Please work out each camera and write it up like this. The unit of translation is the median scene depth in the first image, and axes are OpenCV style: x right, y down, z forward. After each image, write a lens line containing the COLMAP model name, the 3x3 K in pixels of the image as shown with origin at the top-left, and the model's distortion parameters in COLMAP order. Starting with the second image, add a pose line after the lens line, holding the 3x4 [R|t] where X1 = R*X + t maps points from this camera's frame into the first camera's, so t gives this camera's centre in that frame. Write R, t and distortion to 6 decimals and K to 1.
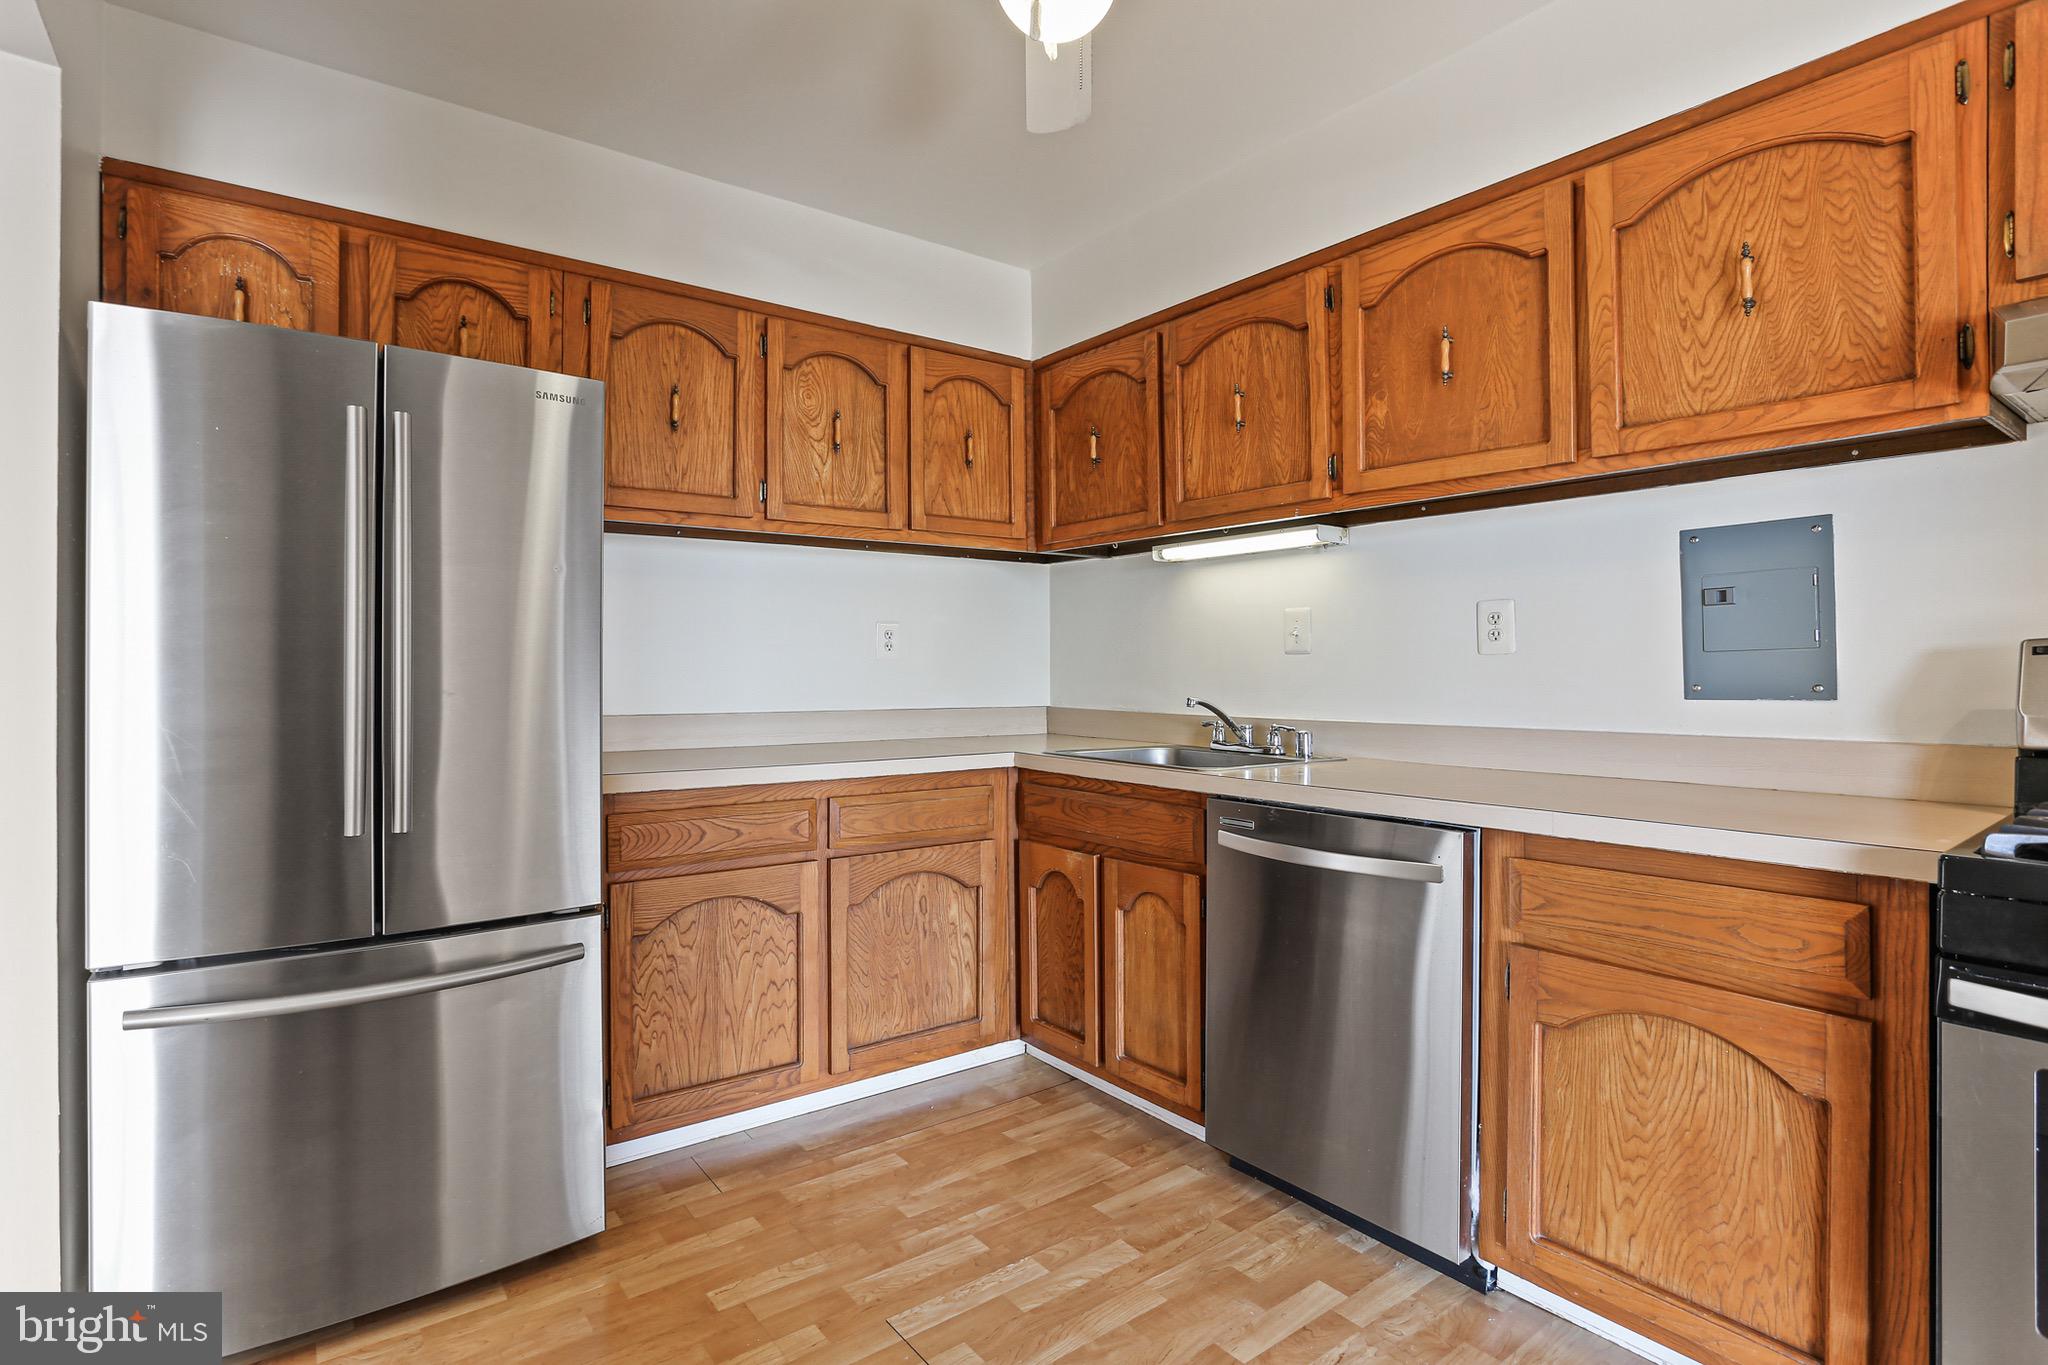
lens RADIAL K [[1015.3, 0, 1024.9], [0, 1015.3, 664.5], [0, 0, 1]] dist [-0.055925, 0.028754]
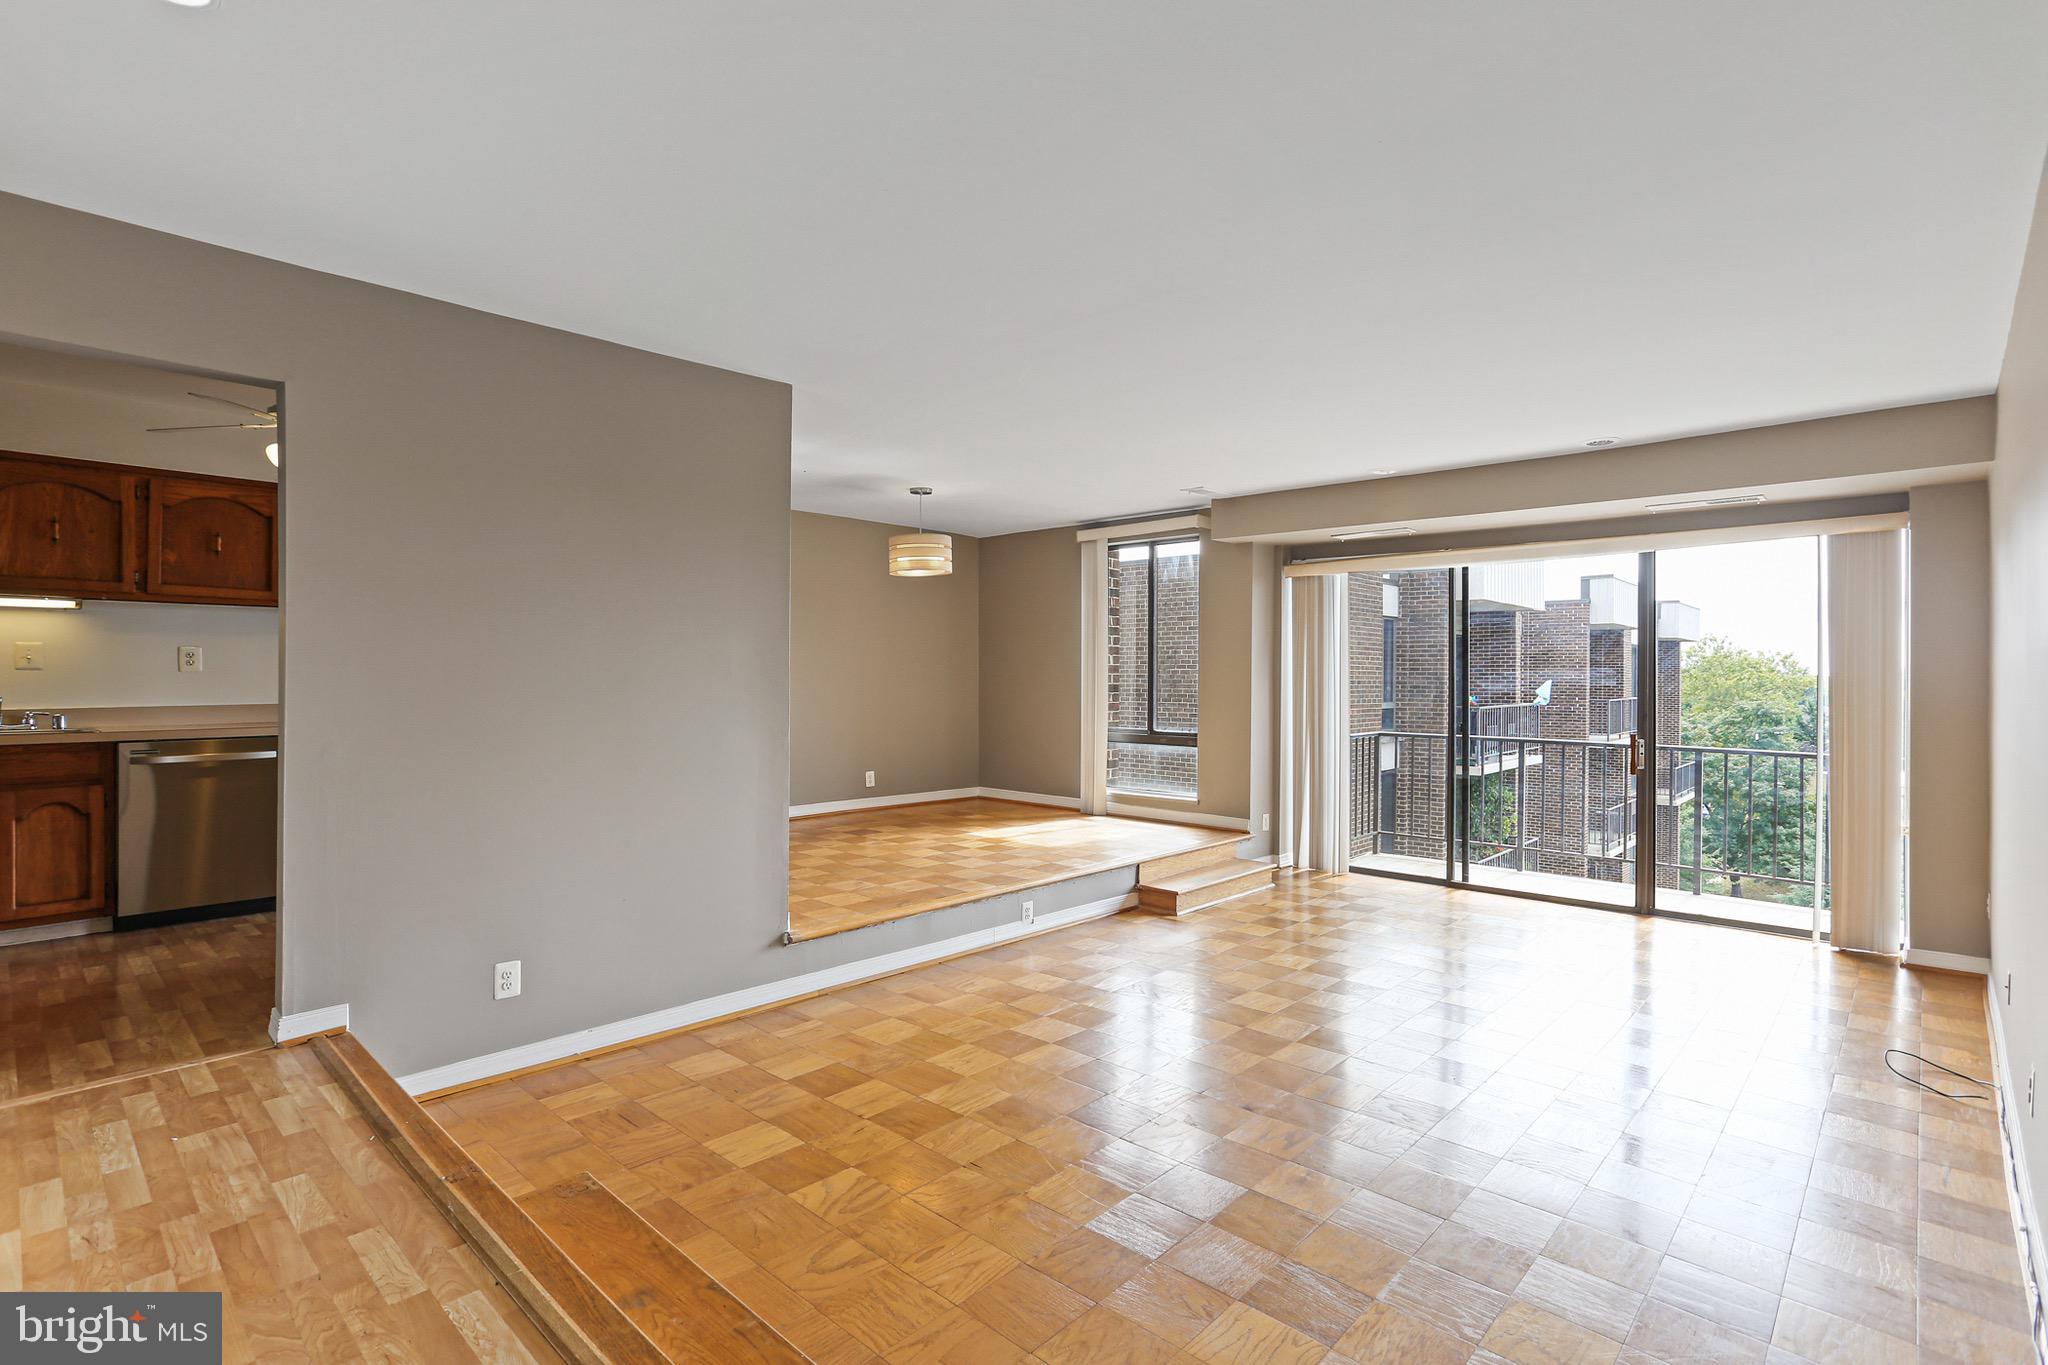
lens RADIAL K [[982.9, 0, 1024.0], [0, 982.9, 682.5], [0, 0, 1]] dist [0.002269, 0.001135]
pose [[-0.167268, -0.001105, 0.985911, -1.738792], [-0.006793, 0.999977, -0.000032, -0.000440], [-0.985888, -0.006702, -0.167272, -0.371435]]
